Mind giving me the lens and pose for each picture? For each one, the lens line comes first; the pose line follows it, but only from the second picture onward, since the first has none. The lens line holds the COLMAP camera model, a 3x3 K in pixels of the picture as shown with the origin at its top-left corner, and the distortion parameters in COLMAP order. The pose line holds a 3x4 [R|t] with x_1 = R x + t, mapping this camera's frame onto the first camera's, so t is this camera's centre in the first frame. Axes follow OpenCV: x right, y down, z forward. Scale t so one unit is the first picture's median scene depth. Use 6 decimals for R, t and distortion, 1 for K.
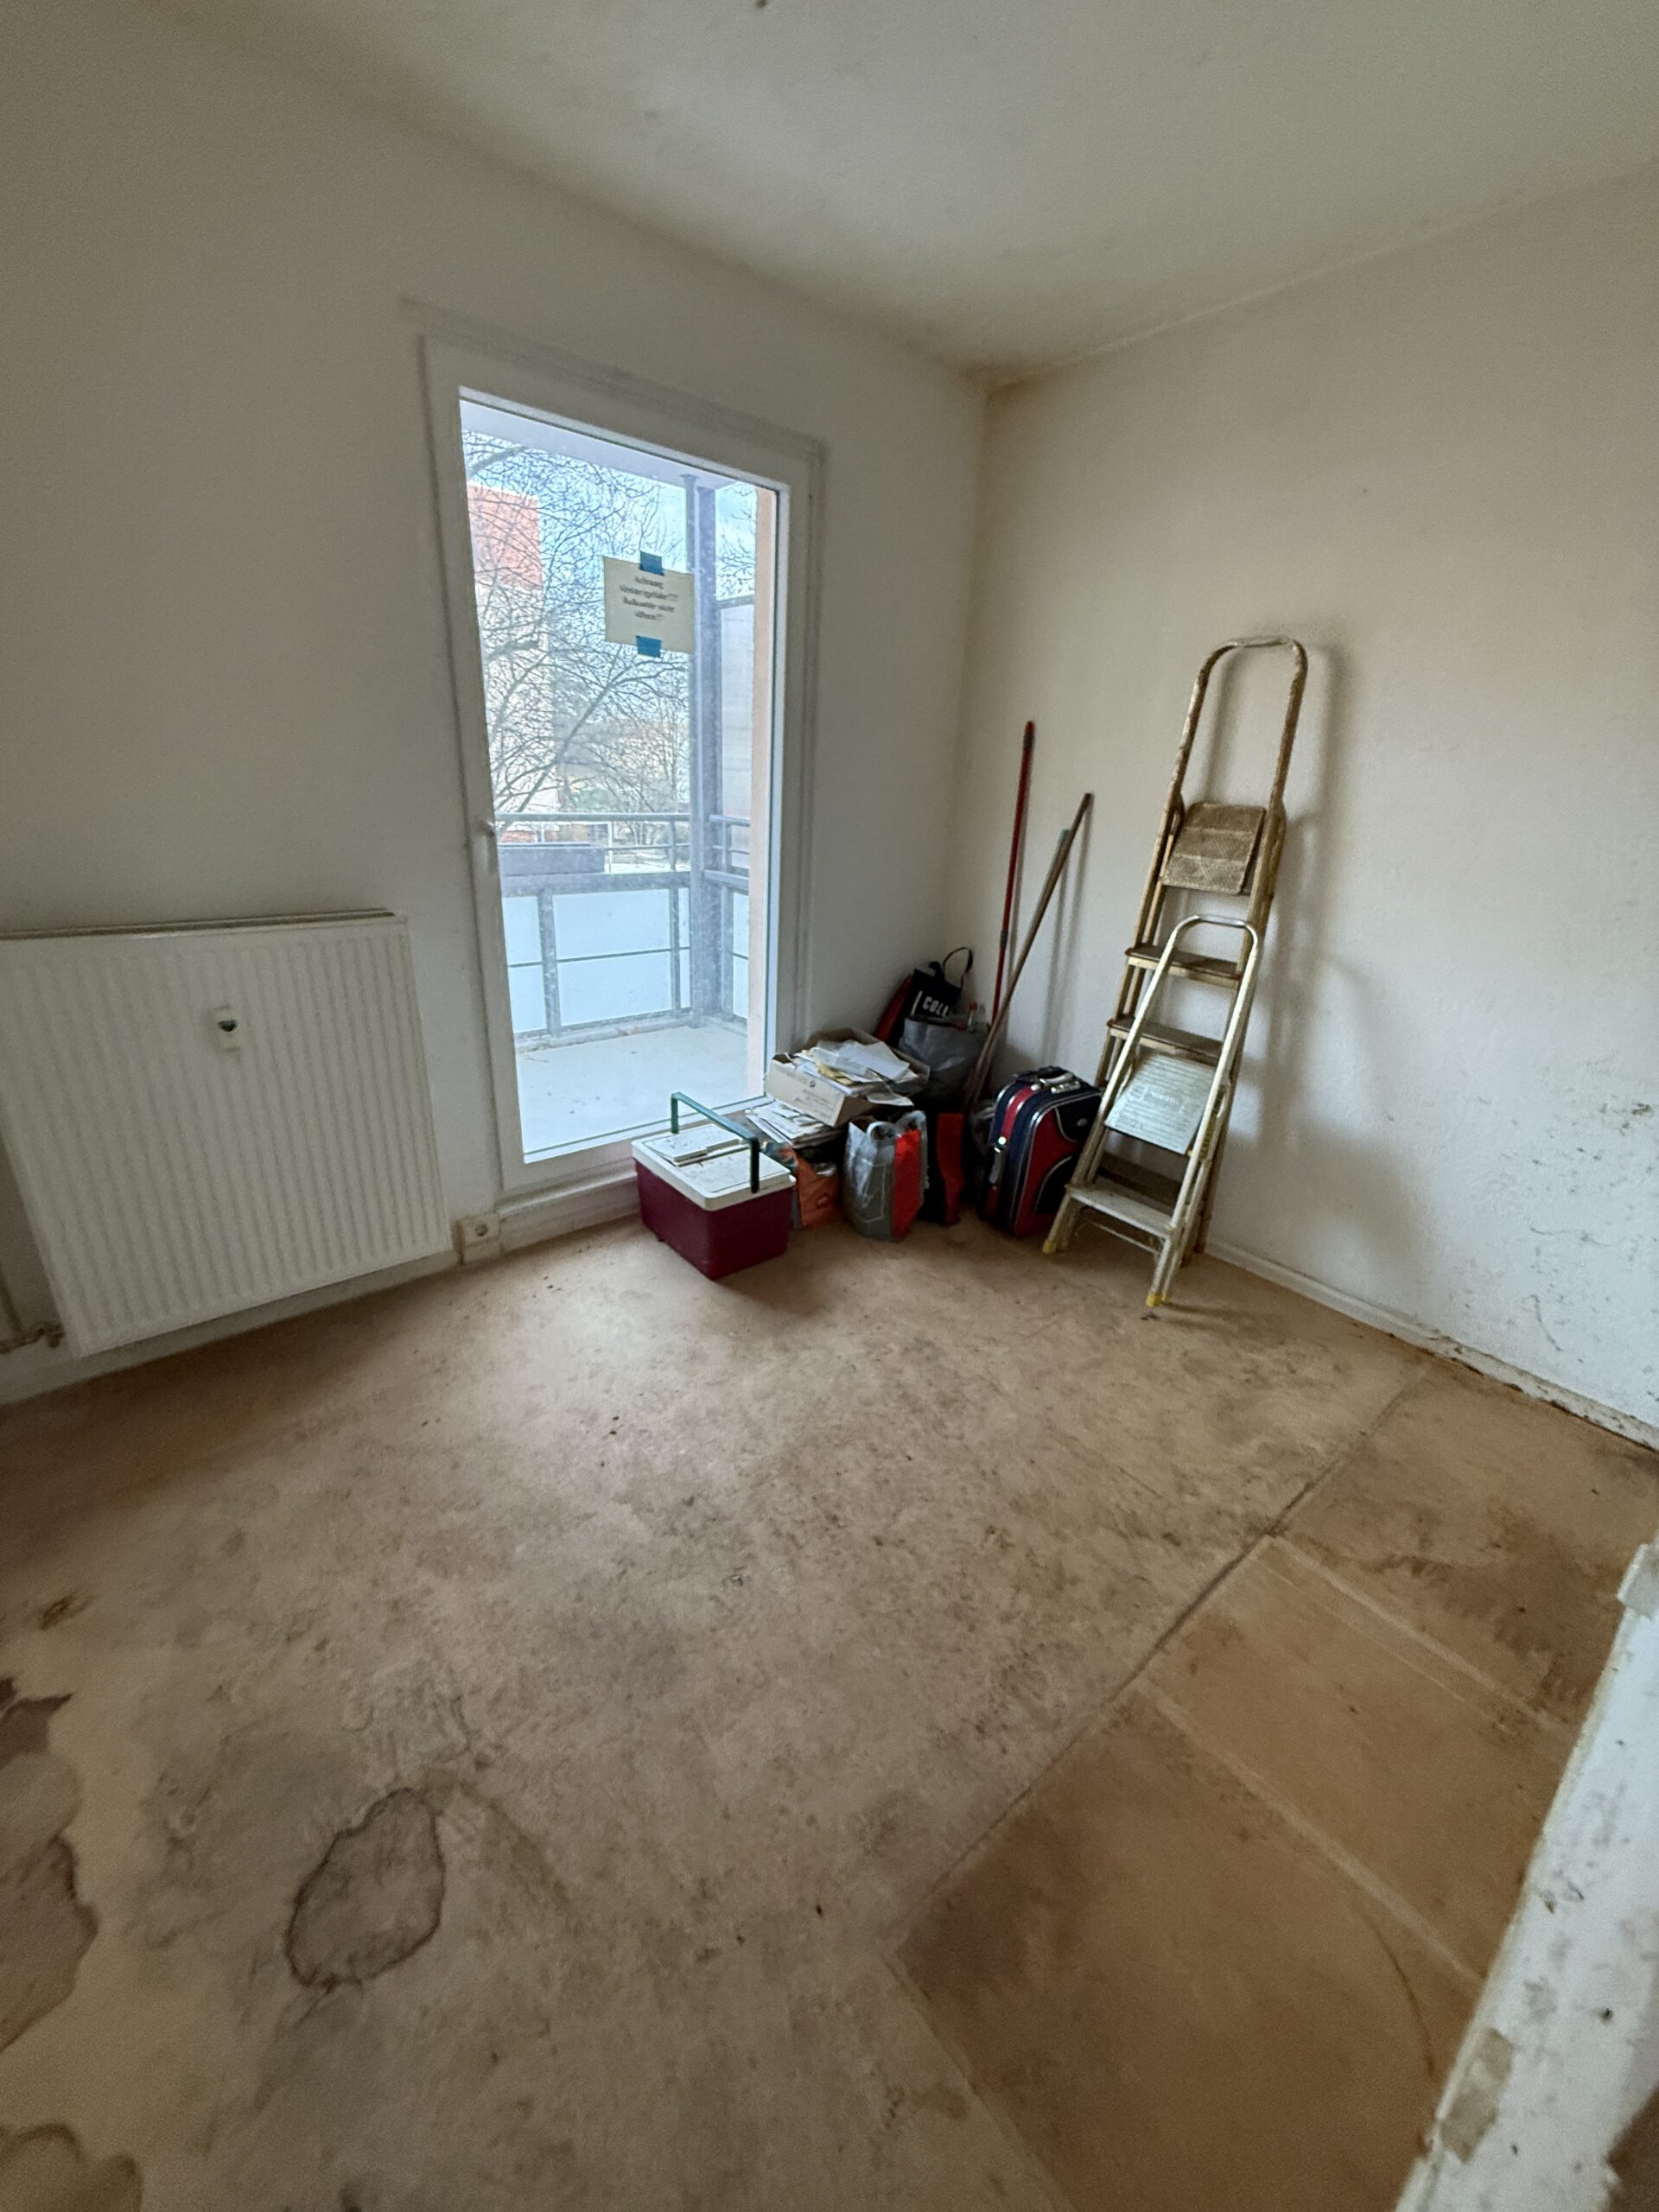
lens RADIAL K [[879.1, 0, 826.3], [0, 879.1, 1104.0], [0, 0, 1]] dist [0.000086, -0.000310]
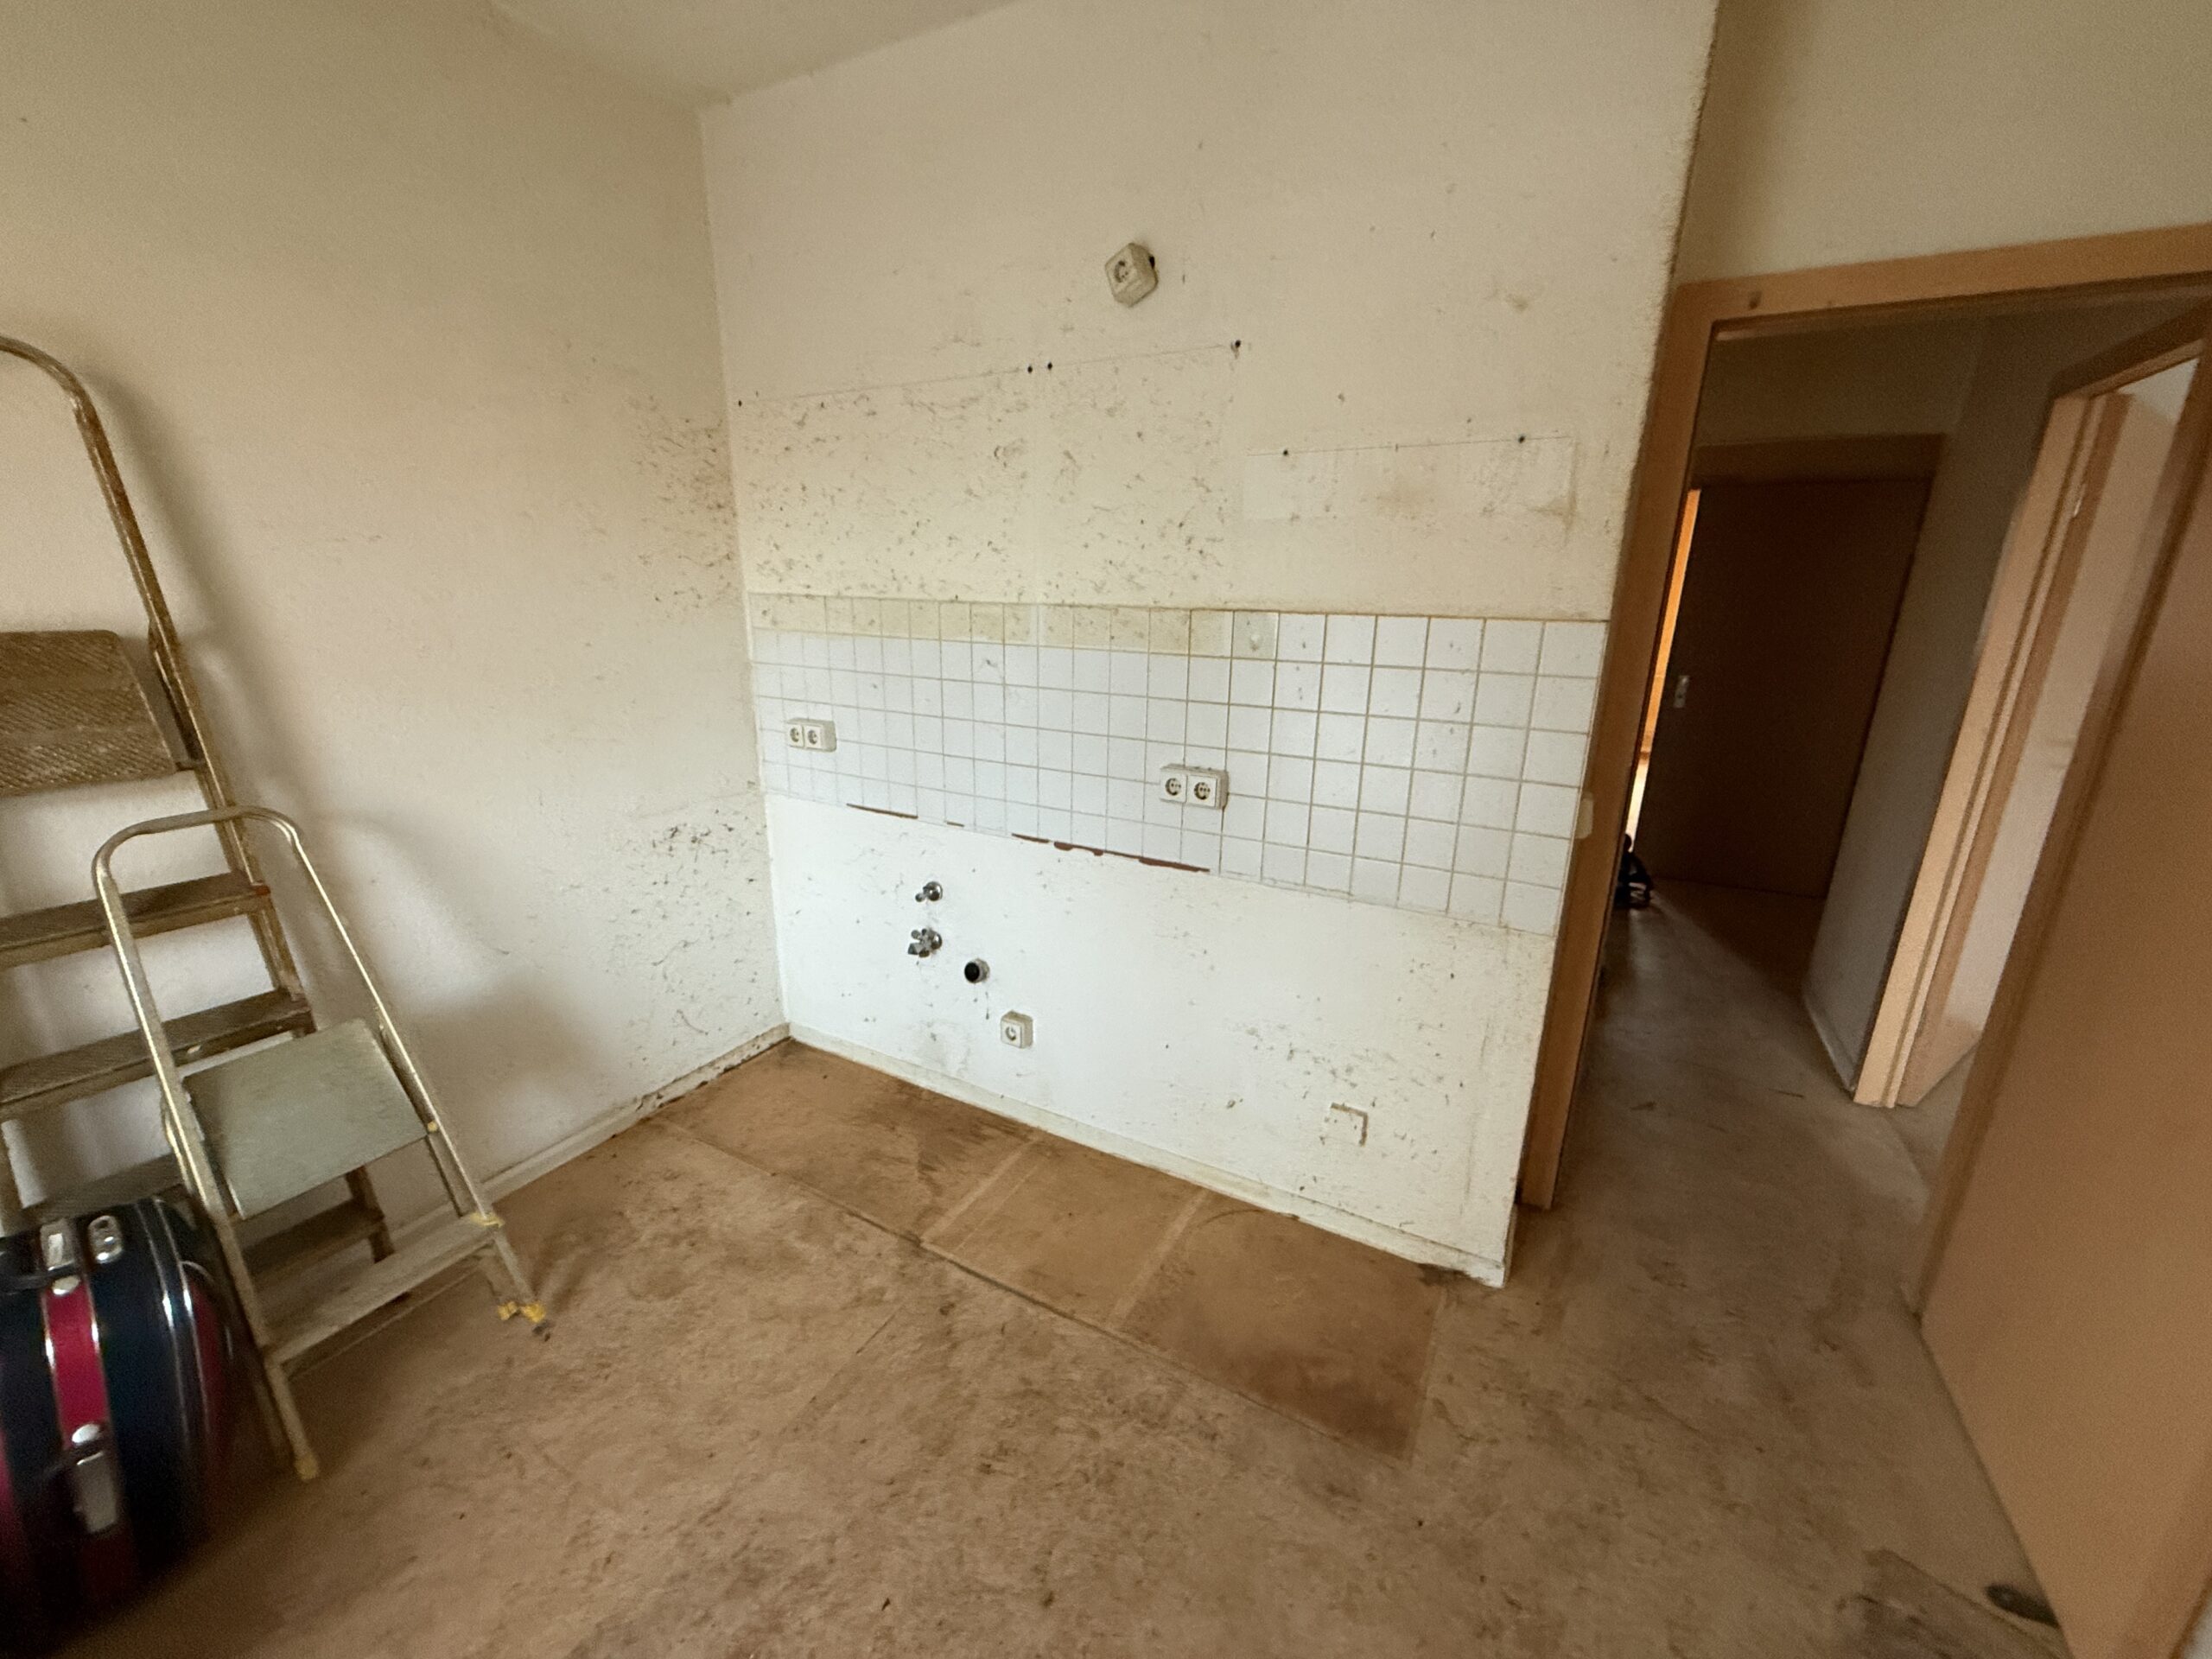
lens RADIAL K [[879.1, 0, 1102.3], [0, 879.1, 833.4], [0, 0, 1]] dist [0.000086, -0.000310]
pose [[-0.369102, -0.304814, 0.877982, -0.392825], [0.302615, 0.853790, 0.423635, -0.348789], [-0.878742, 0.422055, -0.222894, 0.787067]]
